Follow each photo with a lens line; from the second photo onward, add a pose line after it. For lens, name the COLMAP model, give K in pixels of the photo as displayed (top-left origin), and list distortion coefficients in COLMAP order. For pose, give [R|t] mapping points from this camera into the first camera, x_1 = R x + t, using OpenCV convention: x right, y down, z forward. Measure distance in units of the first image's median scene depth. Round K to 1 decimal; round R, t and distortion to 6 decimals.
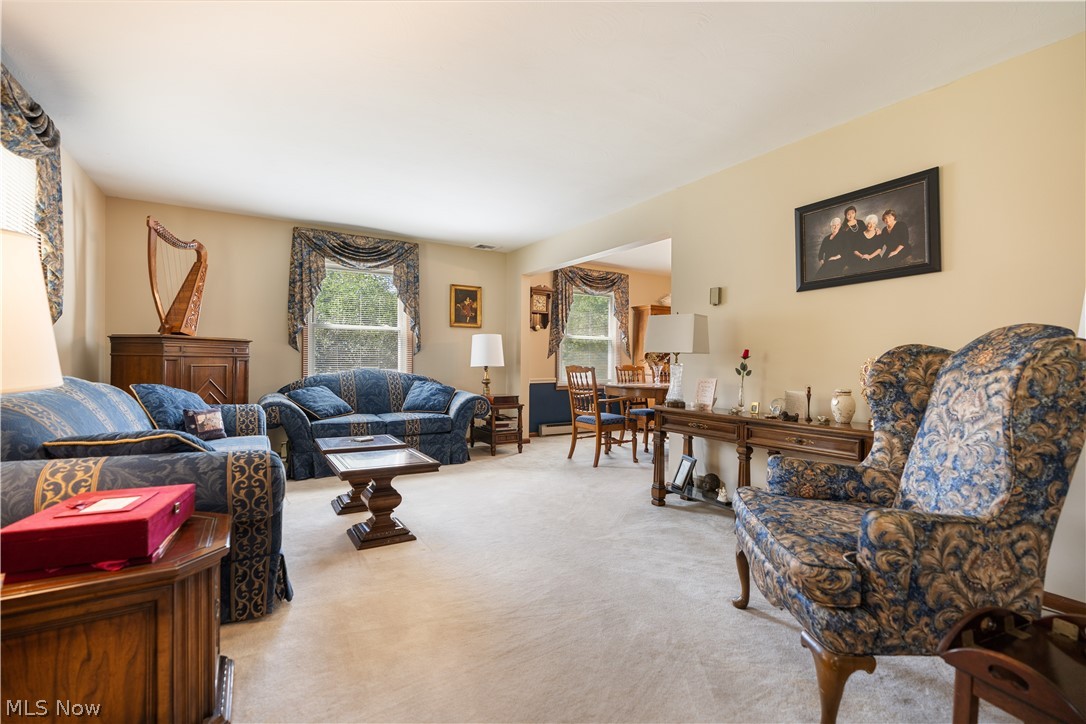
lens RADIAL K [[489.9, 0, 536.9], [0, 489.9, 359.3], [0, 0, 1]] dist [-0.004067, 0.001068]
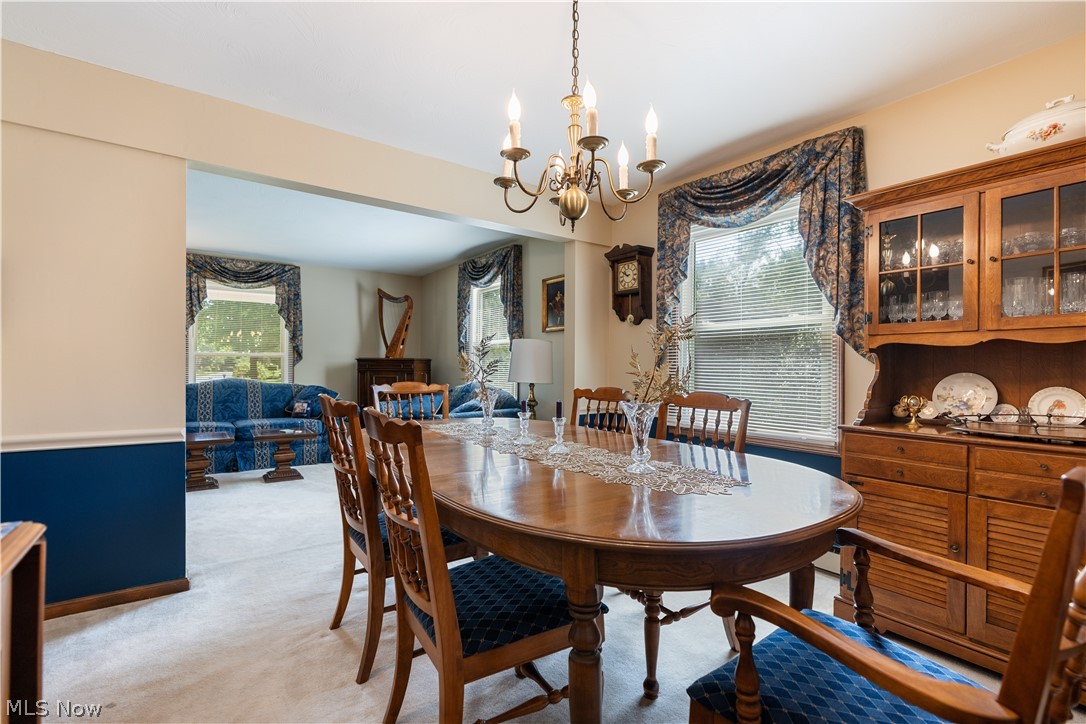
lens RADIAL K [[489.9, 0, 541.5], [0, 489.9, 370.1], [0, 0, 1]] dist [-0.004067, 0.001068]
pose [[0.077825, -0.004646, -0.996956, 0.605245], [-0.004128, 0.999979, -0.004982, -0.001570], [0.996958, 0.004503, 0.077804, 0.910017]]
